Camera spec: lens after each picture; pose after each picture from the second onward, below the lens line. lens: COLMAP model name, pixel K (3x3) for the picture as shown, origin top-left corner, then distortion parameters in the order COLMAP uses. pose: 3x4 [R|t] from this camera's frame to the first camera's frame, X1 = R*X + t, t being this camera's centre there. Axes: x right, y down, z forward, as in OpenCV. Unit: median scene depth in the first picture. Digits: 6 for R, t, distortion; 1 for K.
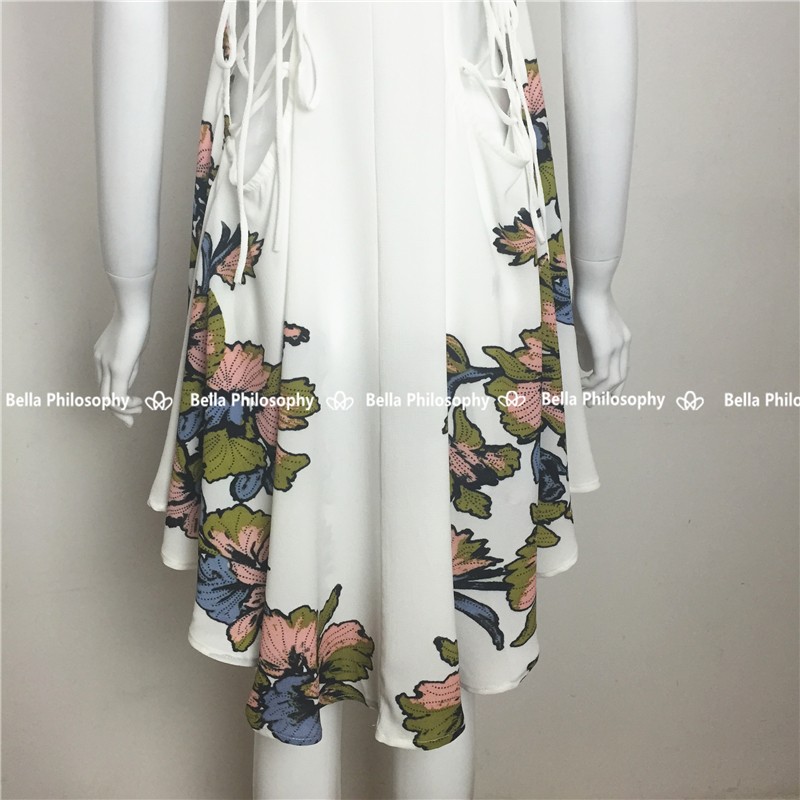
lens RADIAL K [[918.5, 0, 392.2], [0, 918.5, 398.6], [0, 0, 1]] dist [0.057298, -0.067576]
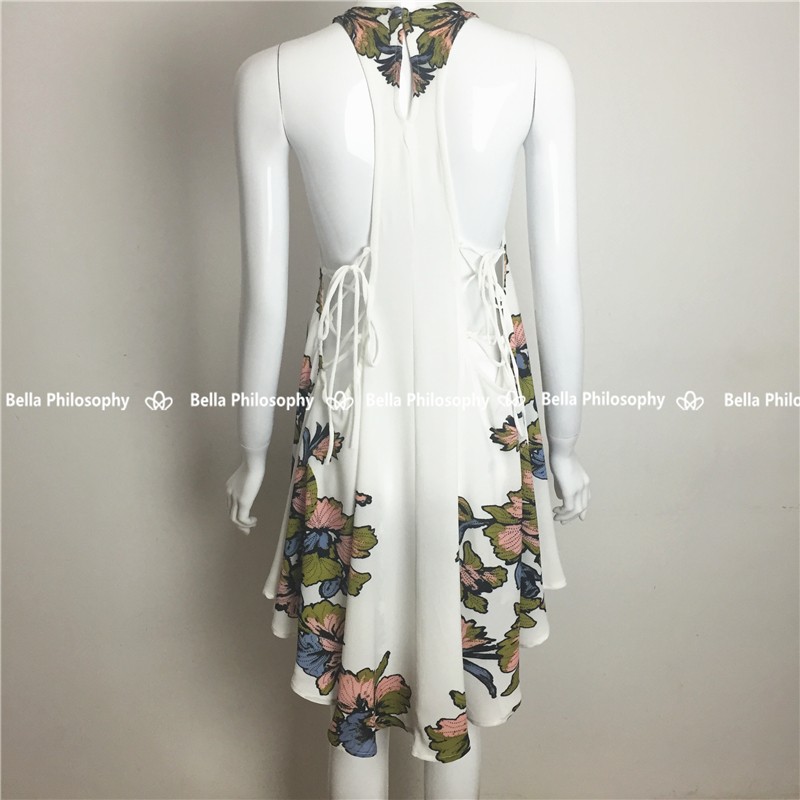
lens RADIAL K [[918.5, 0, 392.2], [0, 918.5, 398.6], [0, 0, 1]] dist [0.057298, -0.067576]
pose [[0.998821, 0.009116, -0.047690, 0.018103], [-0.008897, 0.999949, 0.004800, -0.234577], [0.047731, -0.004370, 0.998851, -0.544814]]
